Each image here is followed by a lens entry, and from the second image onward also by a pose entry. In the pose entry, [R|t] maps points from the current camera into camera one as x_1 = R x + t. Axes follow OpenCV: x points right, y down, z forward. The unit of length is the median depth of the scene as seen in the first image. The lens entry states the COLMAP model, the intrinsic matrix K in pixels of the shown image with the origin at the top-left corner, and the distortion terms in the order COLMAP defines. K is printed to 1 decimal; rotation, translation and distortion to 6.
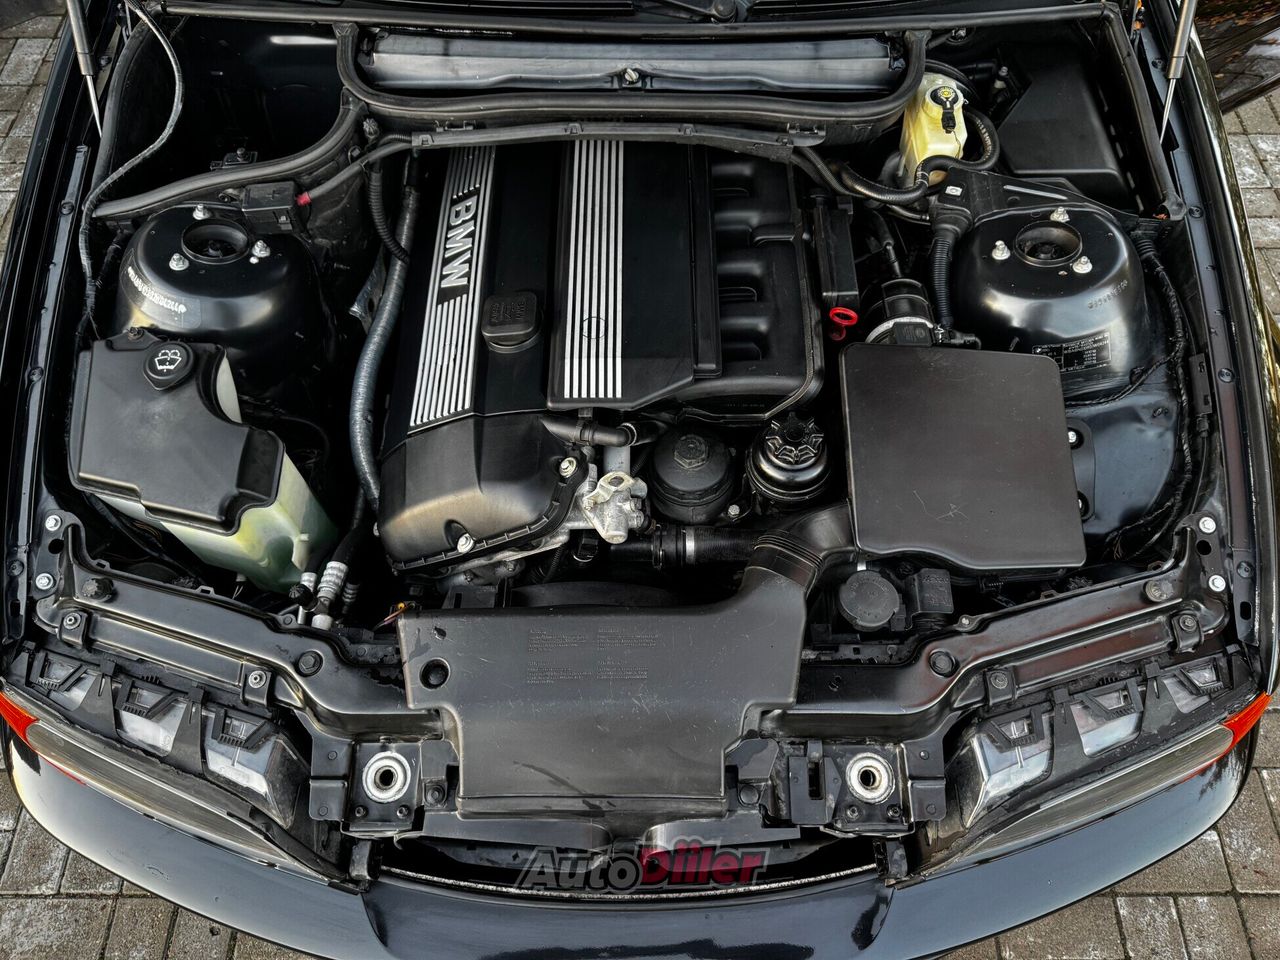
lens RADIAL K [[874.9, 0, 640.0], [0, 874.9, 480.0], [0, 0, 1]] dist [0.003275, -0.020434]
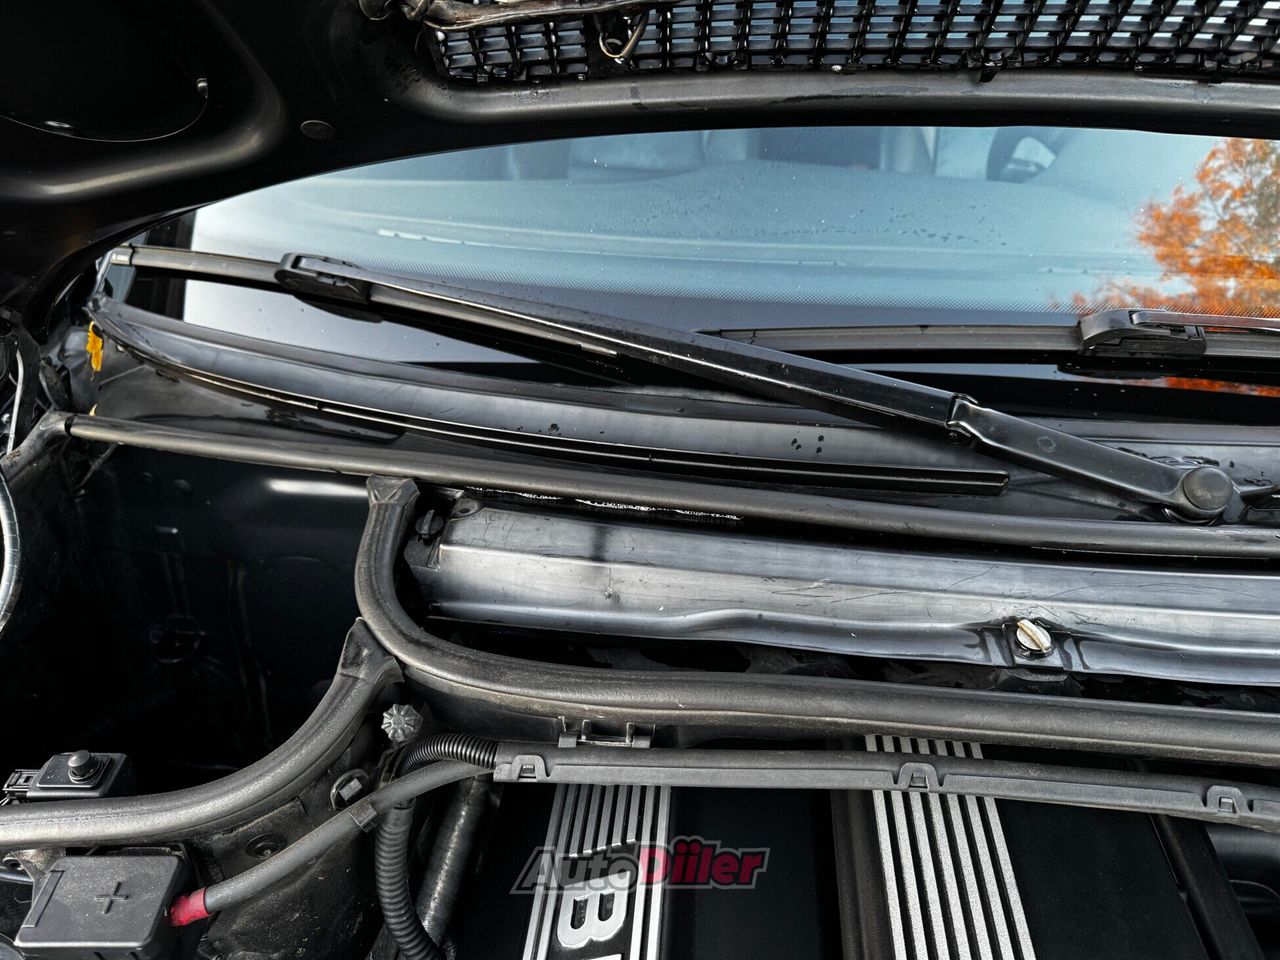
lens RADIAL K [[874.9, 0, 640.0], [0, 874.9, 480.0], [0, 0, 1]] dist [0.003275, -0.020434]
pose [[0.995666, 0.054104, -0.075649, -0.167513], [-0.080032, 0.912776, -0.400542, -0.343557], [0.047380, 0.404861, 0.913150, 0.571402]]
